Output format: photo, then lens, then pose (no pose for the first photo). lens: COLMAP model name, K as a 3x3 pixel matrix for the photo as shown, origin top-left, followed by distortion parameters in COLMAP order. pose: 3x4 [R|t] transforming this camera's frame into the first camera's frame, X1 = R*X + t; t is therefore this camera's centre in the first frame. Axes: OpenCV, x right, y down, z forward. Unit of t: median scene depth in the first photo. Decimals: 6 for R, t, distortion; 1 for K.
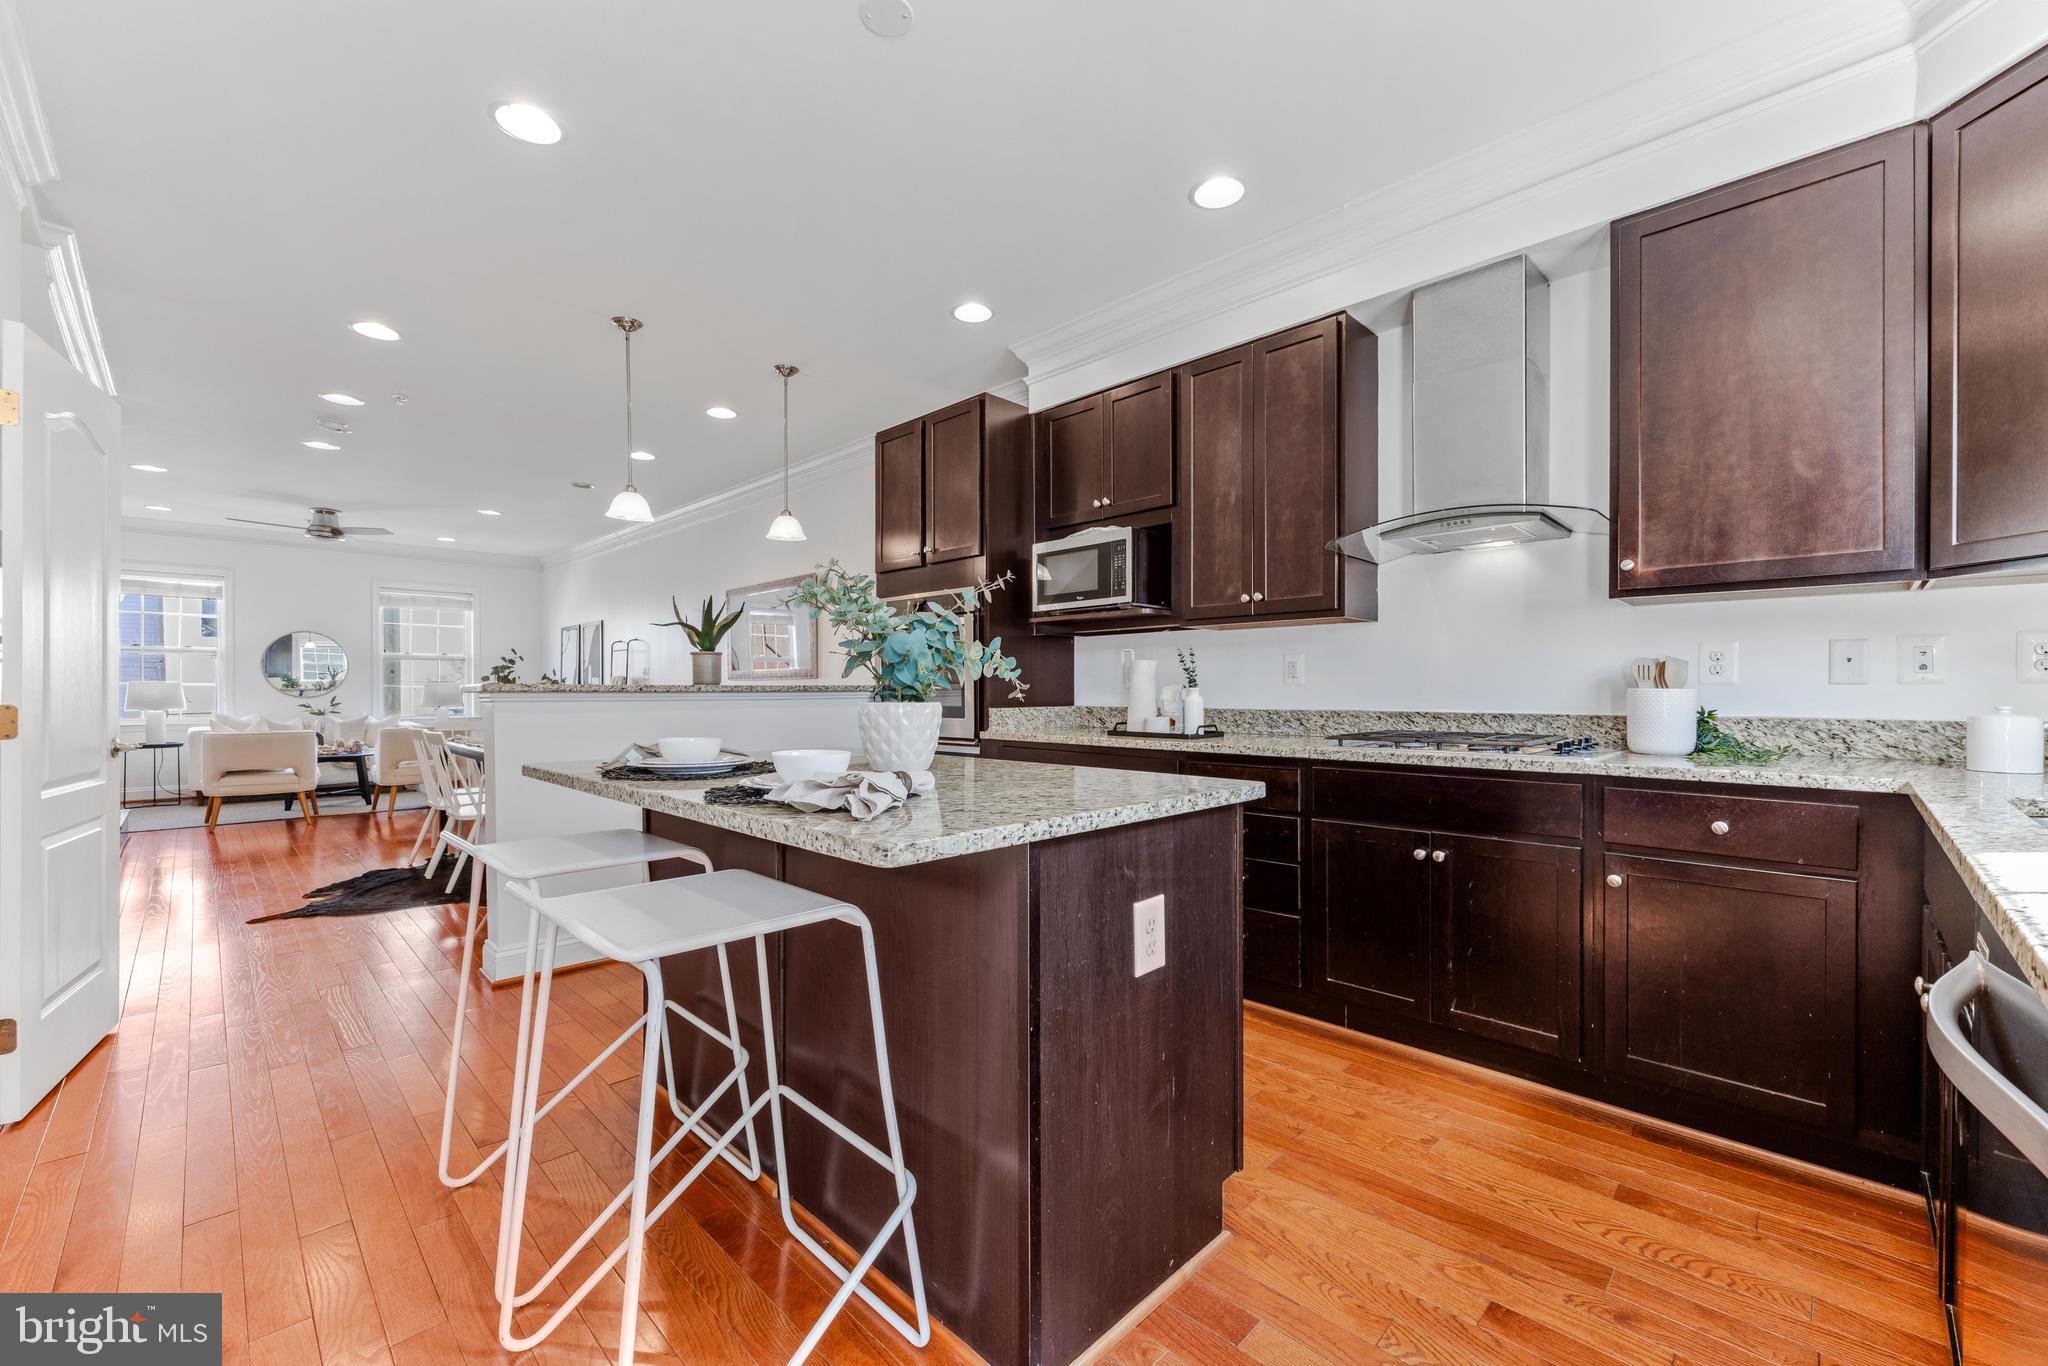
lens RADIAL K [[822.6, 0, 1029.4], [0, 822.6, 692.6], [0, 0, 1]] dist [-0.001186, 0.000083]
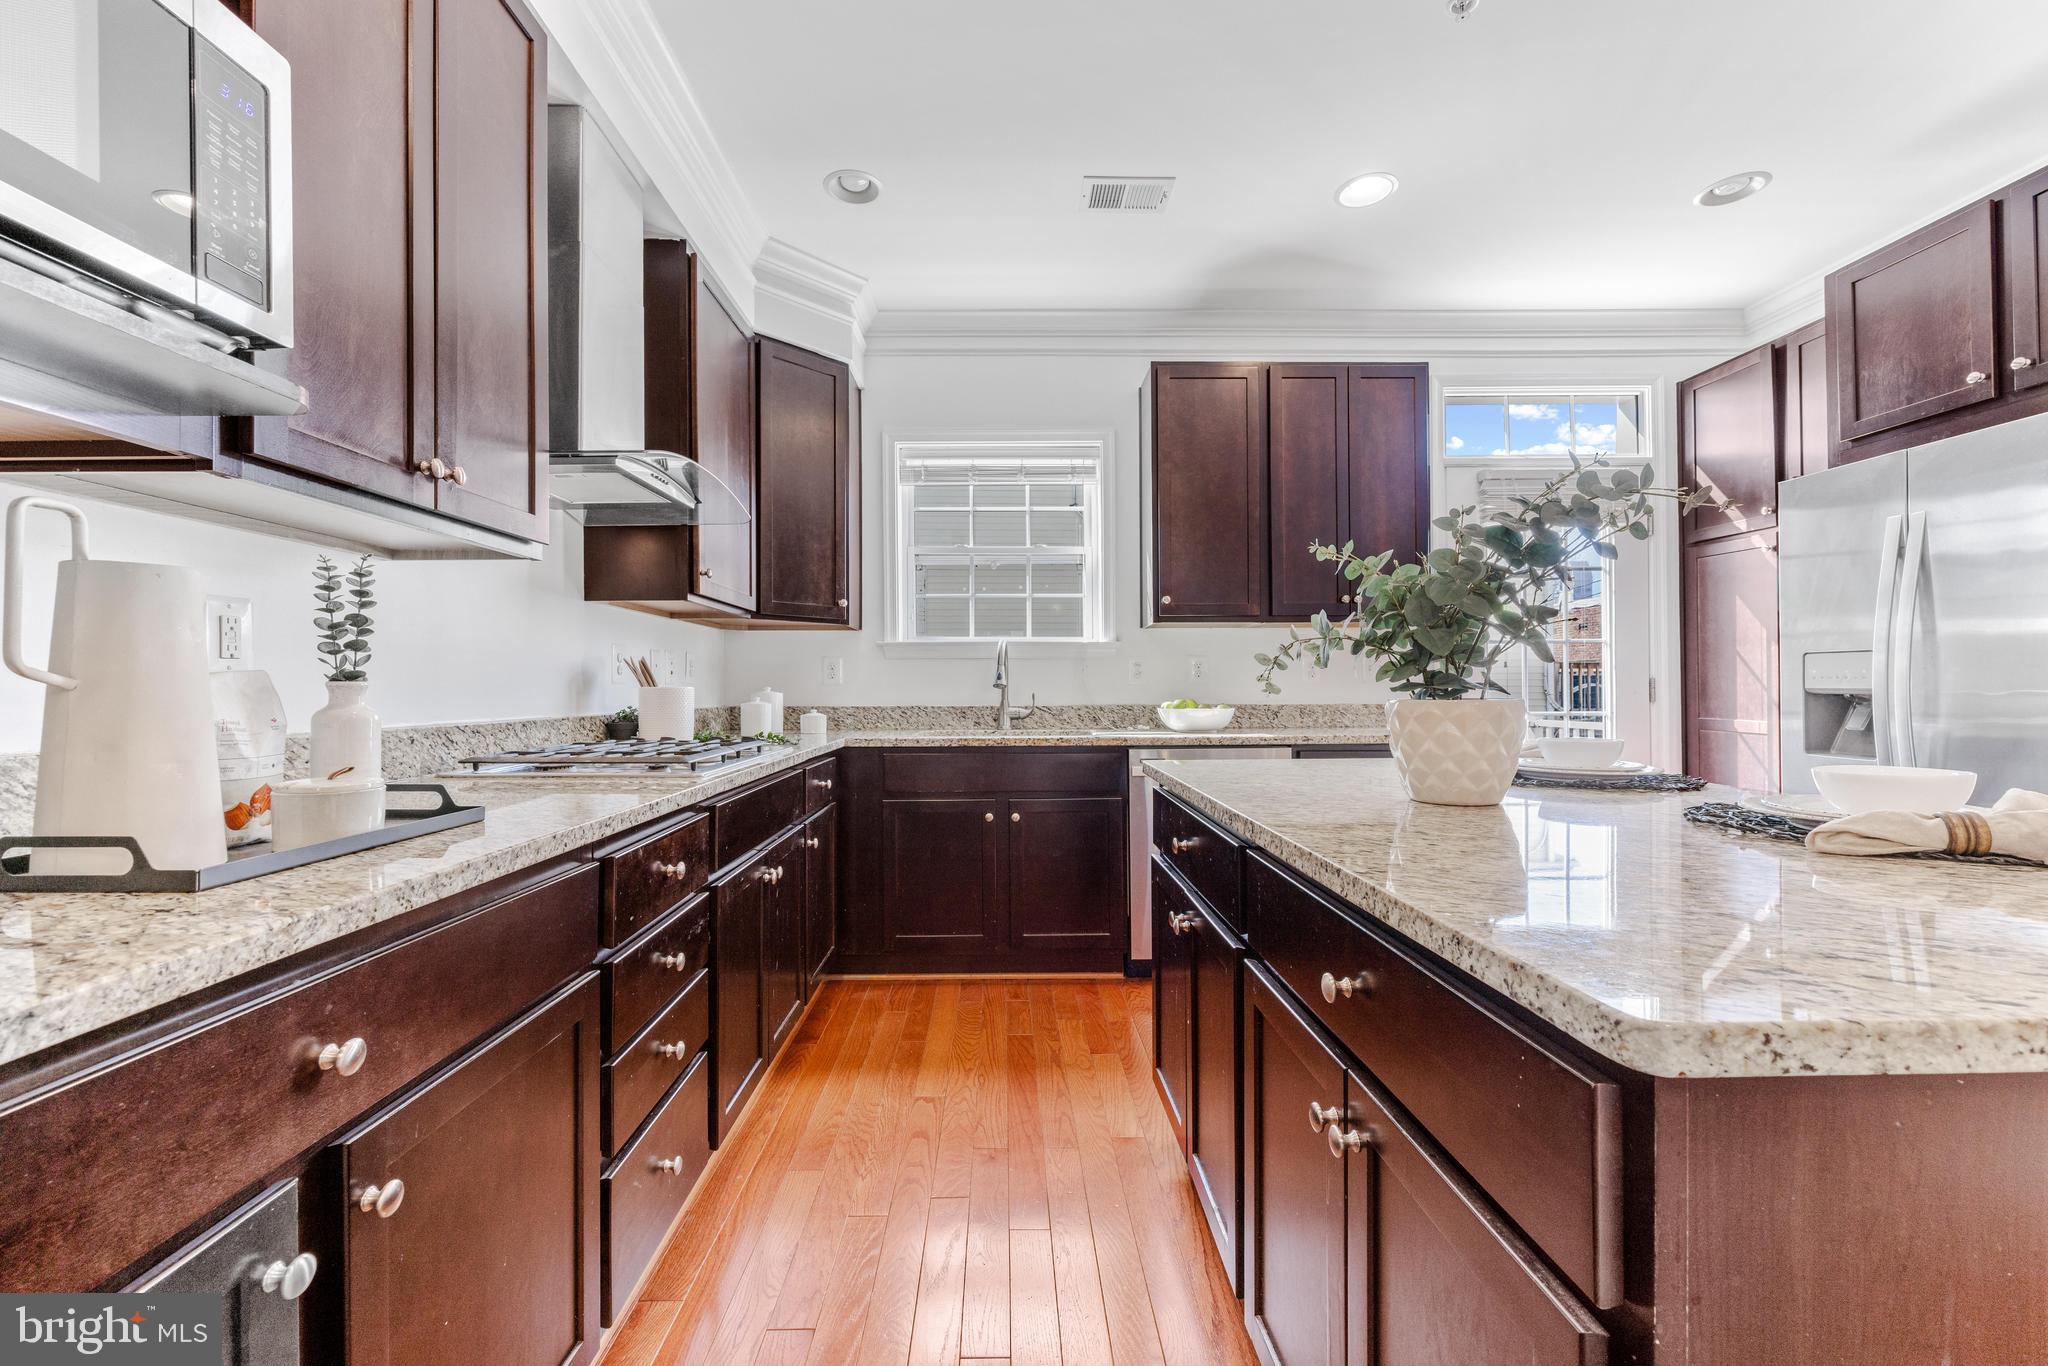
lens RADIAL K [[821.8, 0, 1016.8], [0, 821.8, 683.9], [0, 0, 1]] dist [0.003691, 0.000237]
pose [[-0.711925, 0.007935, 0.702211, -0.231295], [0.009456, 0.999954, -0.001712, -0.002068], [-0.702192, 0.005421, -0.711967, 1.055398]]
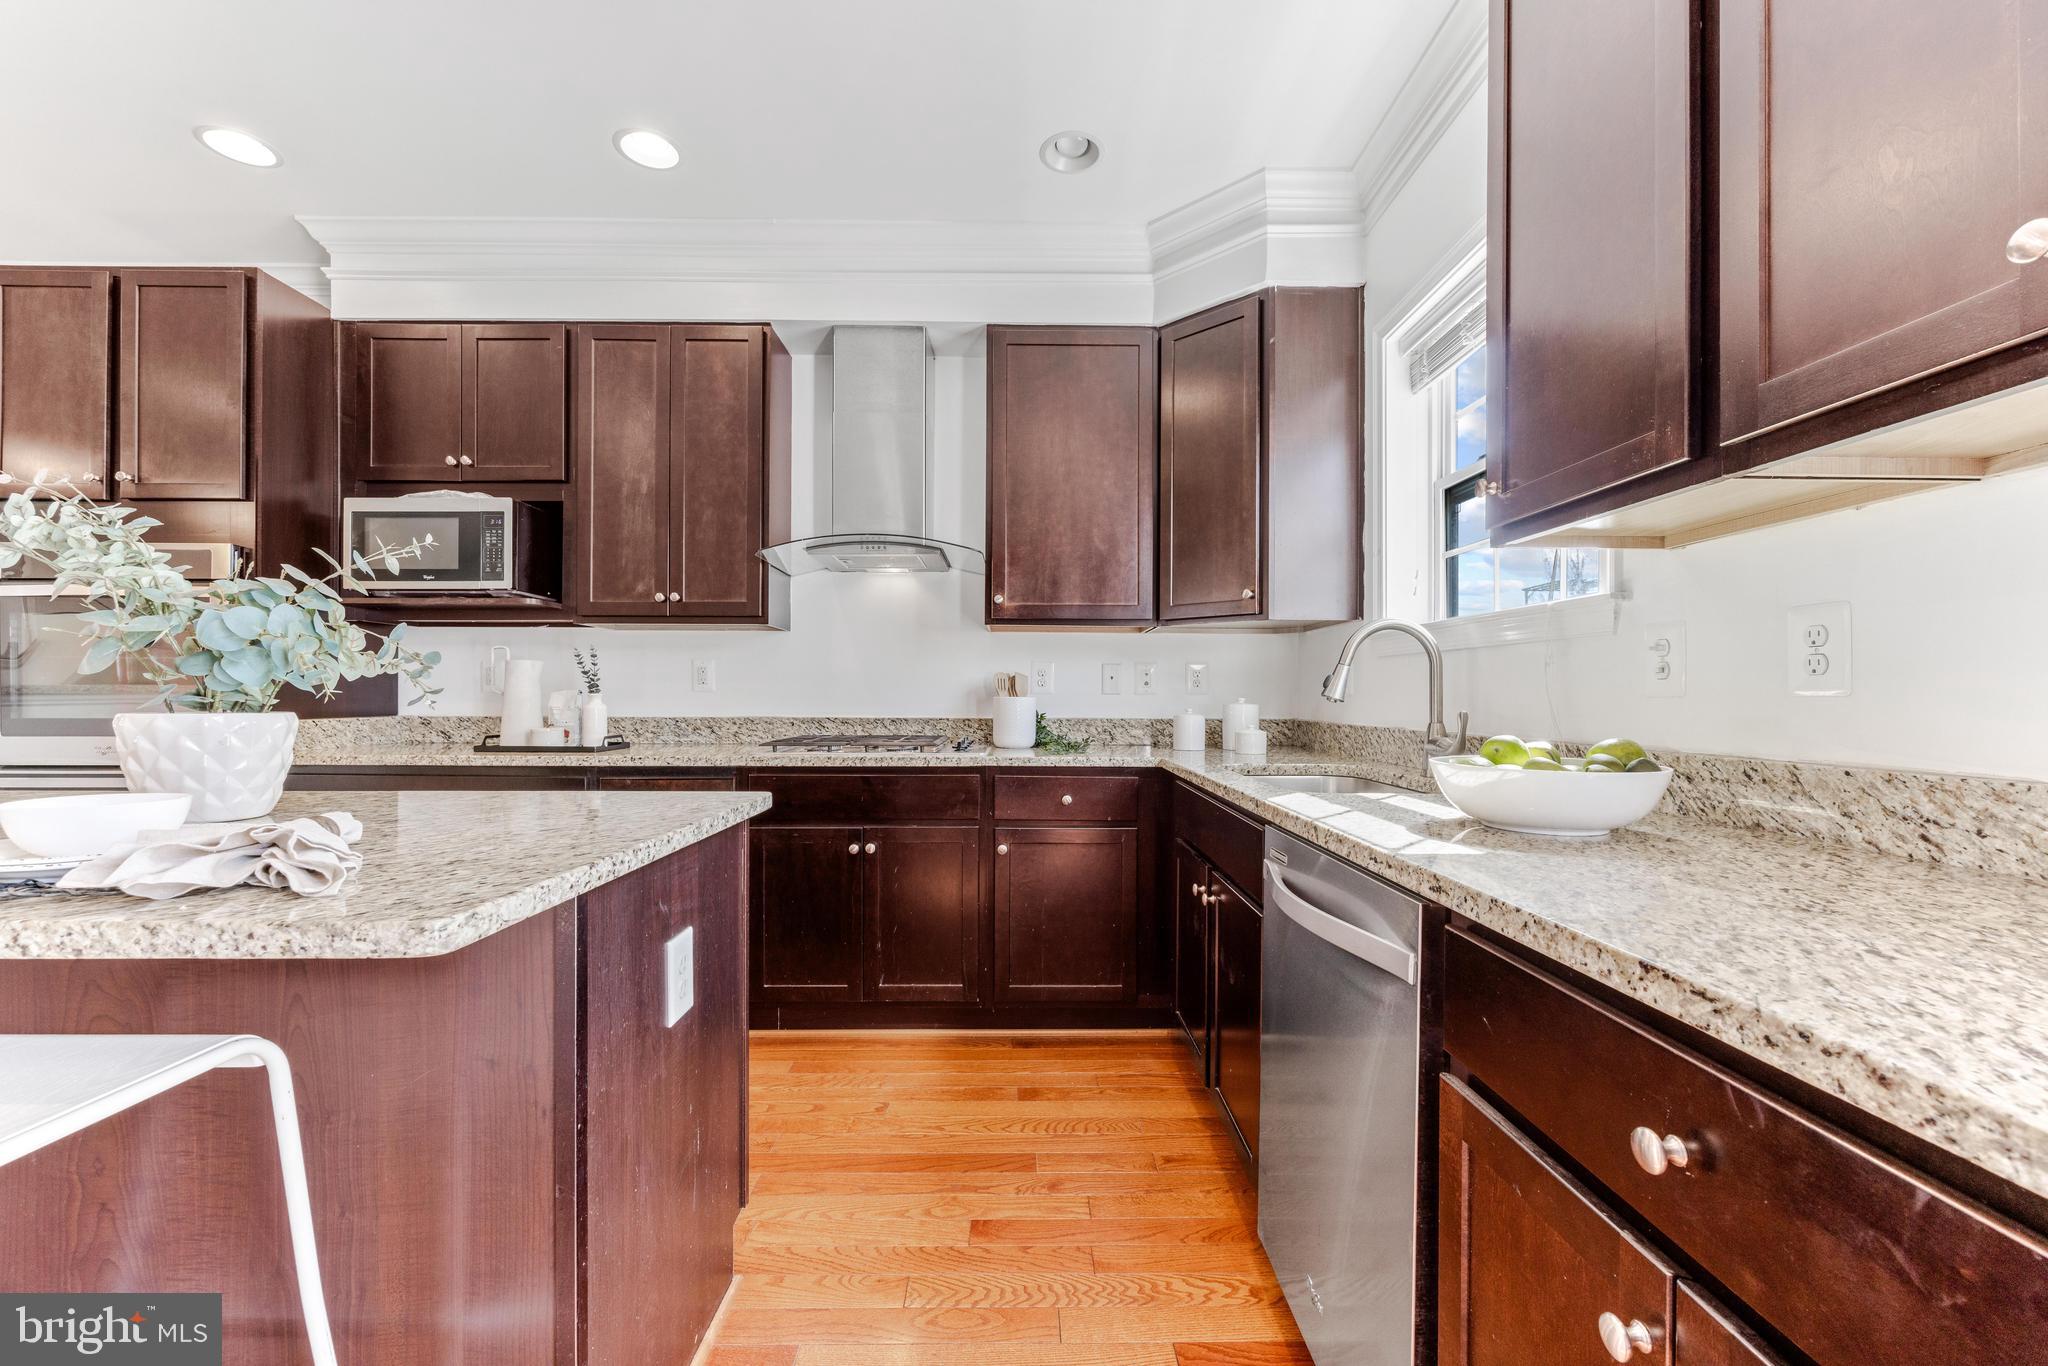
lens RADIAL K [[821.5, 0, 1025.9], [0, 821.5, 697.0], [0, 0, 1]] dist [-0.002771, 0.000265]
pose [[0.704271, 0.004457, 0.709917, -0.099438], [-0.001974, 0.999989, -0.004320, 0.000465], [-0.709928, 0.001641, 0.704272, 0.056154]]
